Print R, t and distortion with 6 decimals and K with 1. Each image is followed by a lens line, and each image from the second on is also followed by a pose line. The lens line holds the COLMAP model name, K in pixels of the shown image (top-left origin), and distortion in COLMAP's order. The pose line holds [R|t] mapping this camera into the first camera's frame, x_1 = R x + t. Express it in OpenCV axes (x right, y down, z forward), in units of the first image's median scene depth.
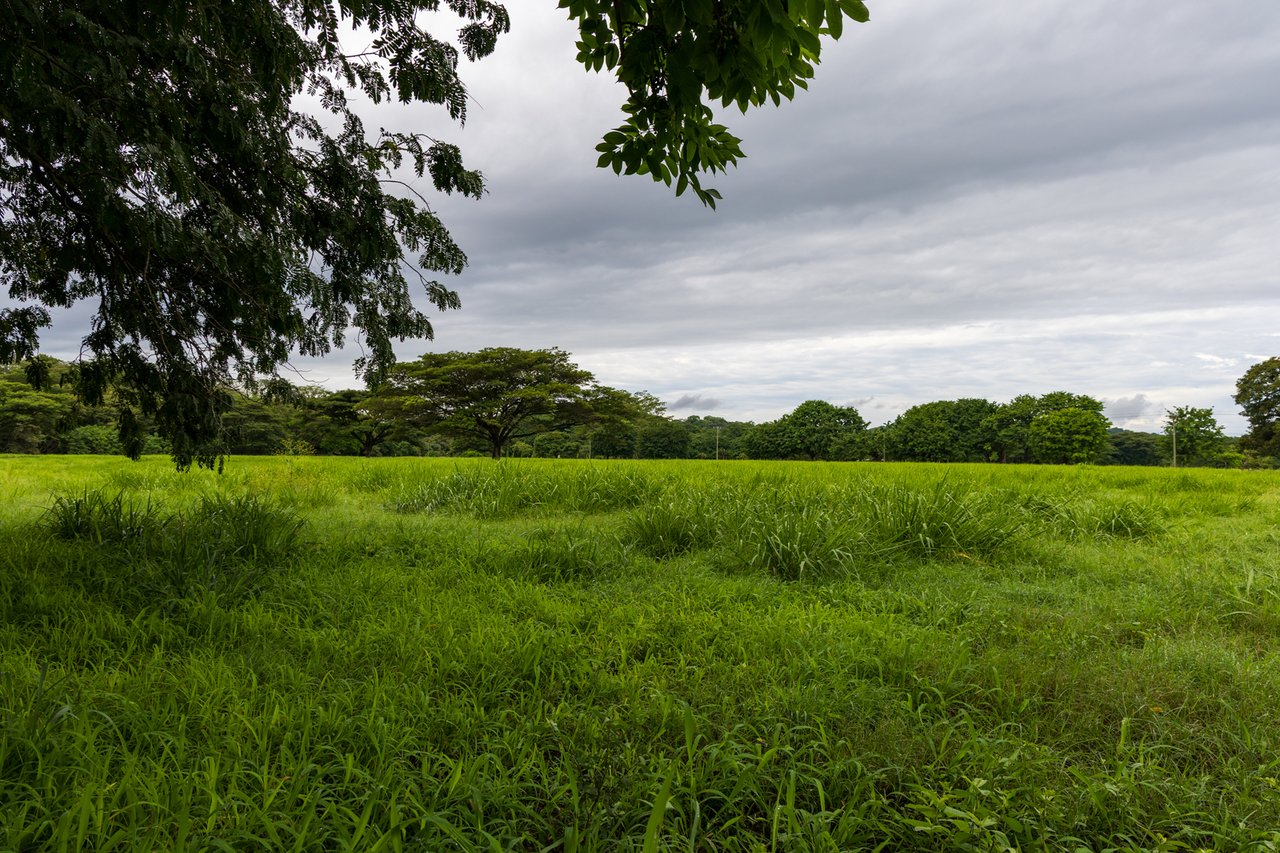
lens RADIAL K [[857.4, 0, 639.0], [0, 857.4, 429.4], [0, 0, 1]] dist [0.012128, -0.003239]
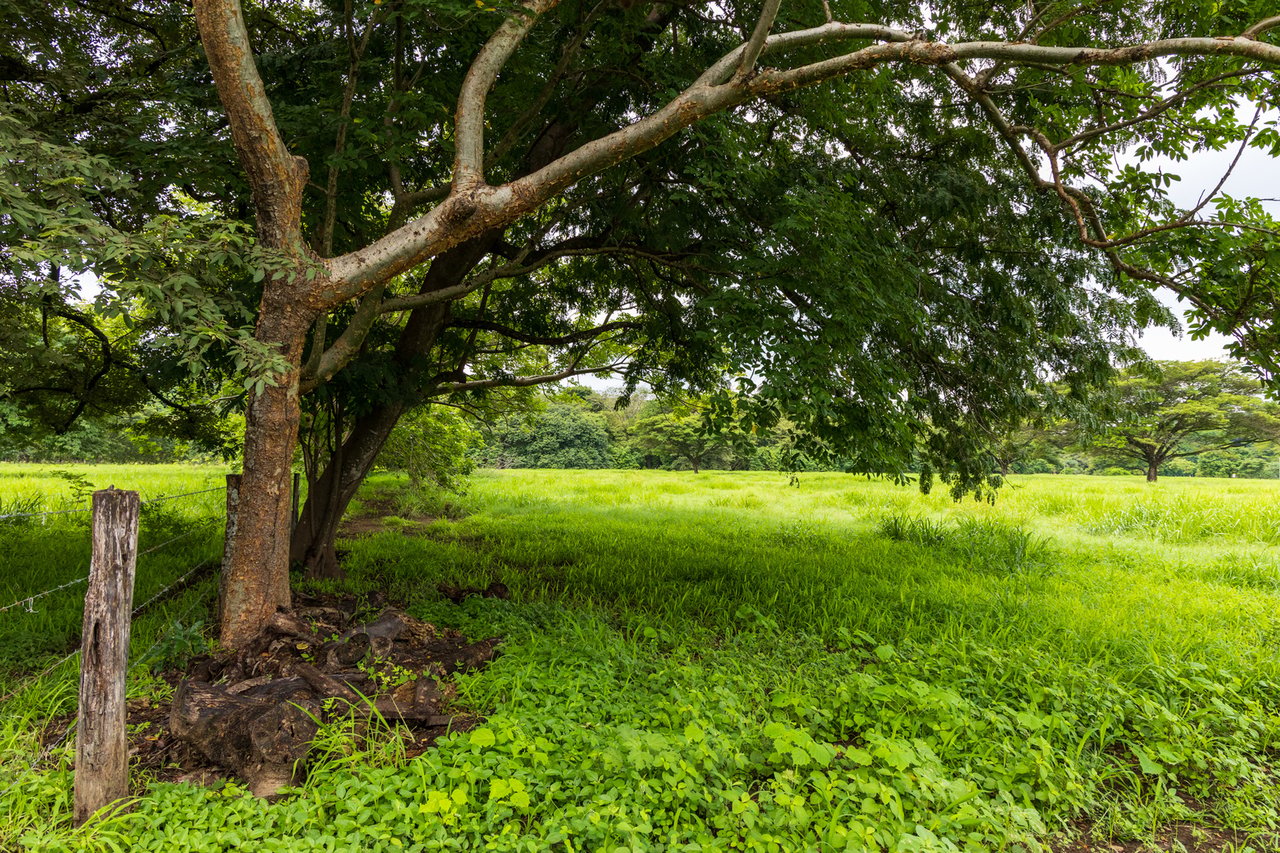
lens RADIAL K [[857.4, 0, 644.2], [0, 857.4, 420.2], [0, 0, 1]] dist [0.012128, -0.003239]
pose [[0.769817, -0.031256, -0.637499, 0.044102], [0.012637, 0.999351, -0.033738, -0.051974], [0.638140, 0.017916, 0.769712, -0.559742]]
